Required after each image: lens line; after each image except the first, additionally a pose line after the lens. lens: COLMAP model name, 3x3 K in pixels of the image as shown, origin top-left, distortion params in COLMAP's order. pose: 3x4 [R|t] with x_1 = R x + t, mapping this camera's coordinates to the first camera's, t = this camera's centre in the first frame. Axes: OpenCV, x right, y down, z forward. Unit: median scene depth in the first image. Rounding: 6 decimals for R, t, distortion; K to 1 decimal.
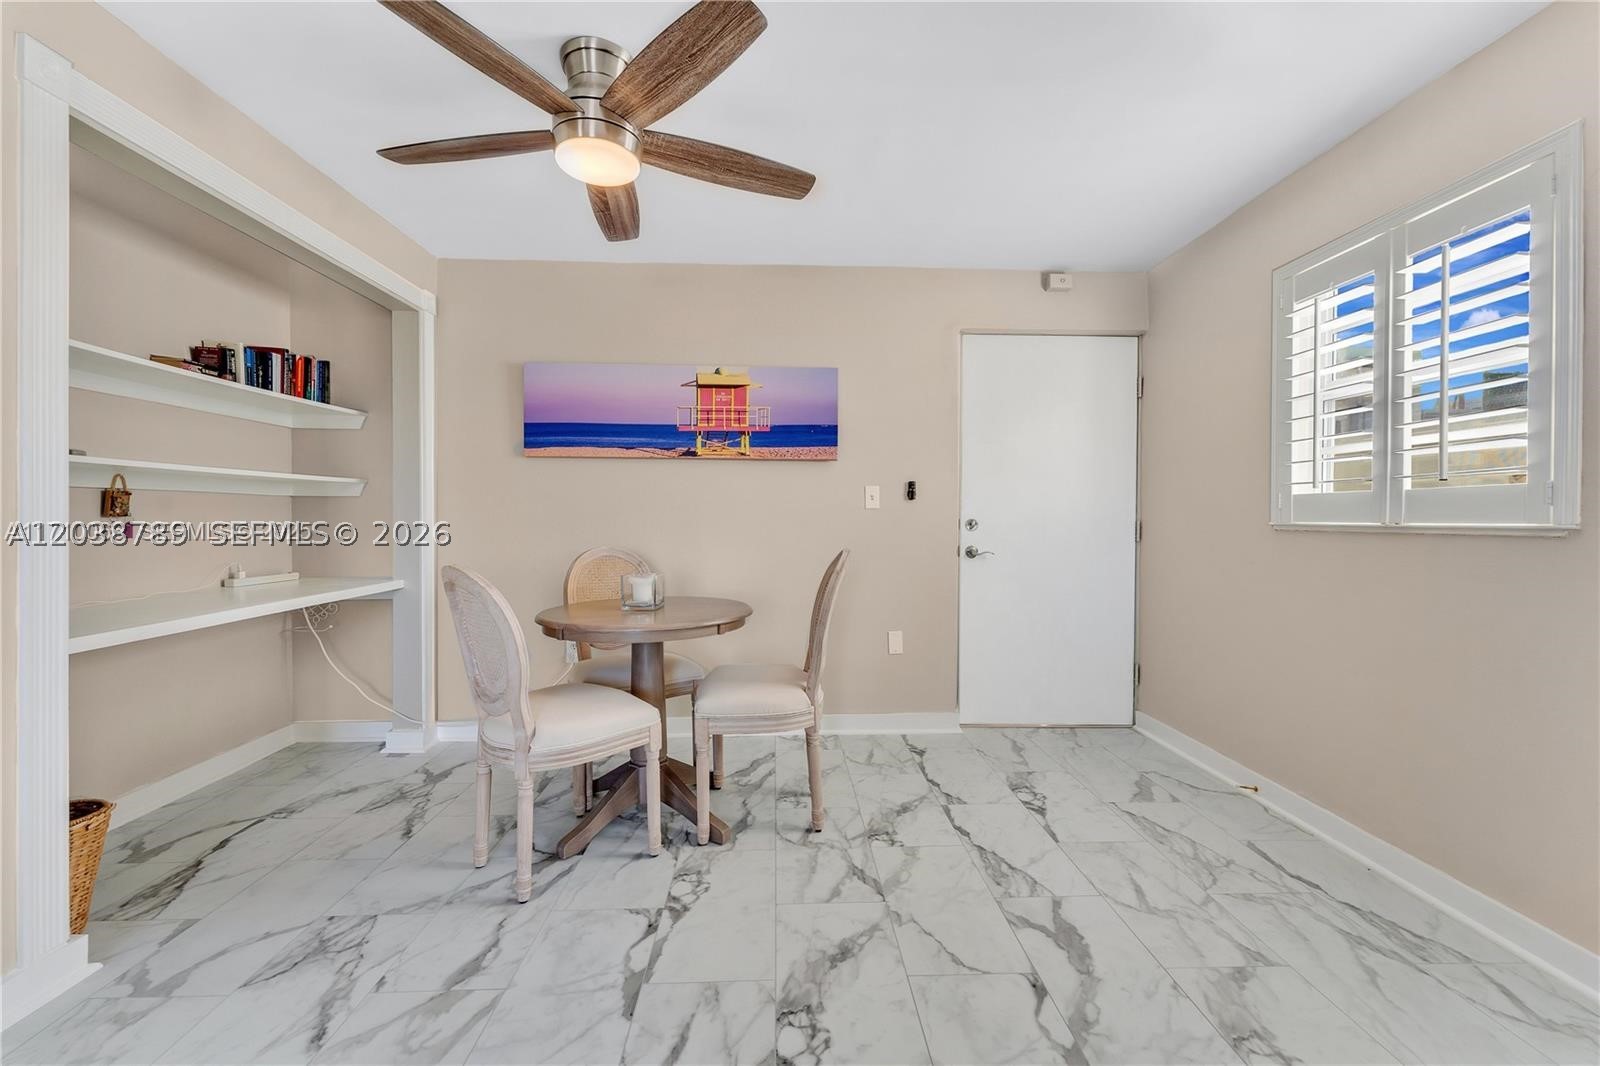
lens RADIAL K [[662.4, 0, 802.1], [0, 662.4, 521.4], [0, 0, 1]] dist [0.003749, -0.000374]
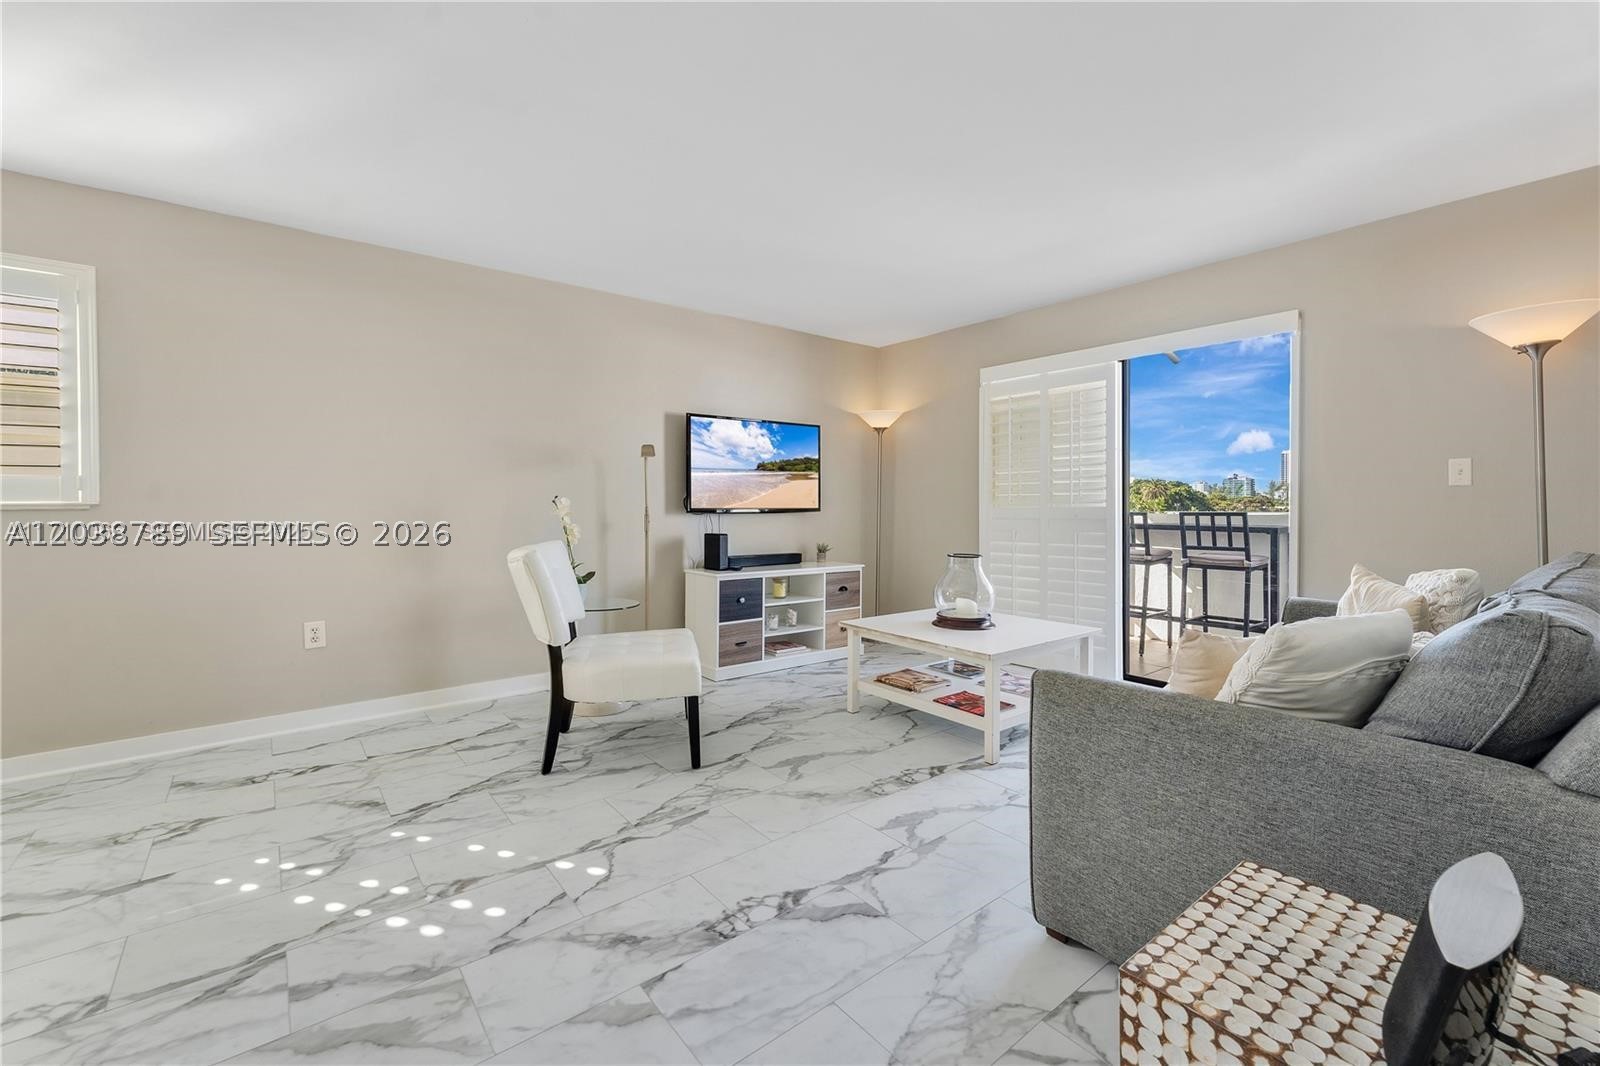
lens RADIAL K [[672.6, 0, 799.2], [0, 672.6, 508.2], [0, 0, 1]] dist [0.003298, -0.000617]
pose [[-0.600614, -0.011529, 0.799456, -0.704643], [0.001682, 0.999876, 0.015683, -0.000919], [-0.799538, 0.010764, -0.600520, 0.317176]]
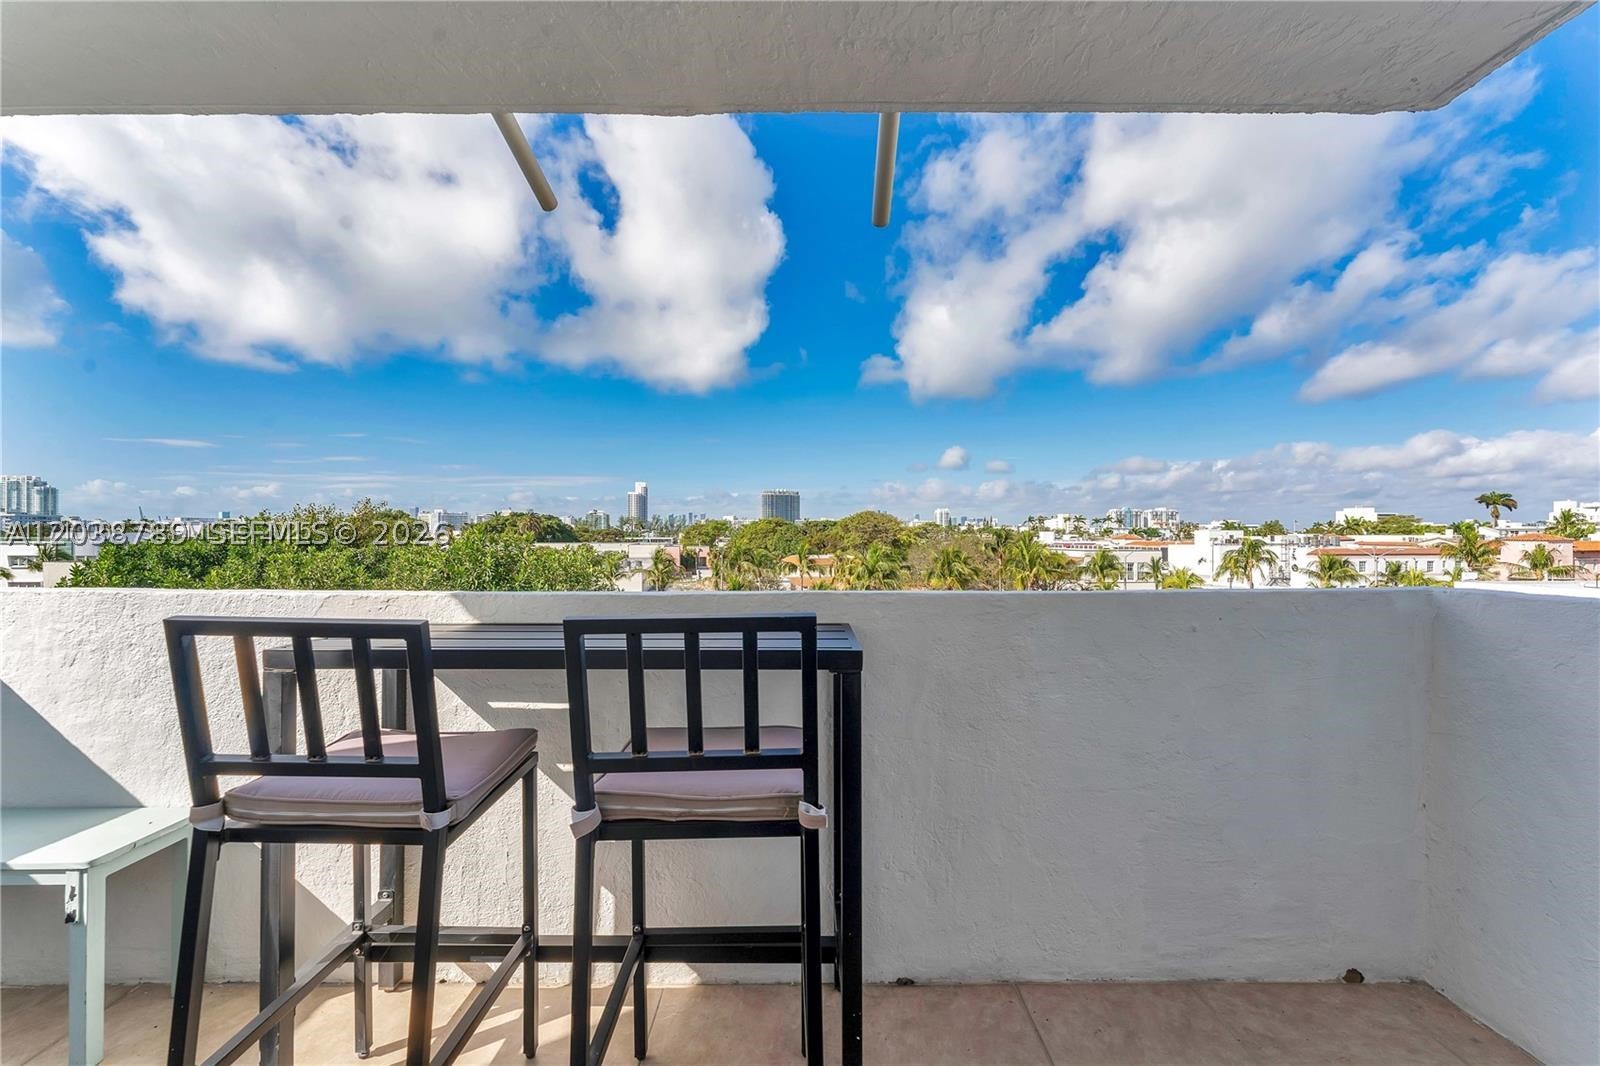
lens RADIAL K [[639.0, 0, 796.9], [0, 639.0, 527.2], [0, 0, 1]] dist [-0.001267, -0.000217]
pose [[-0.998993, -0.003478, 0.044720, -0.107585], [-0.003679, 0.999984, -0.004406, -0.015273], [-0.044704, -0.004567, -0.998990, -1.029070]]
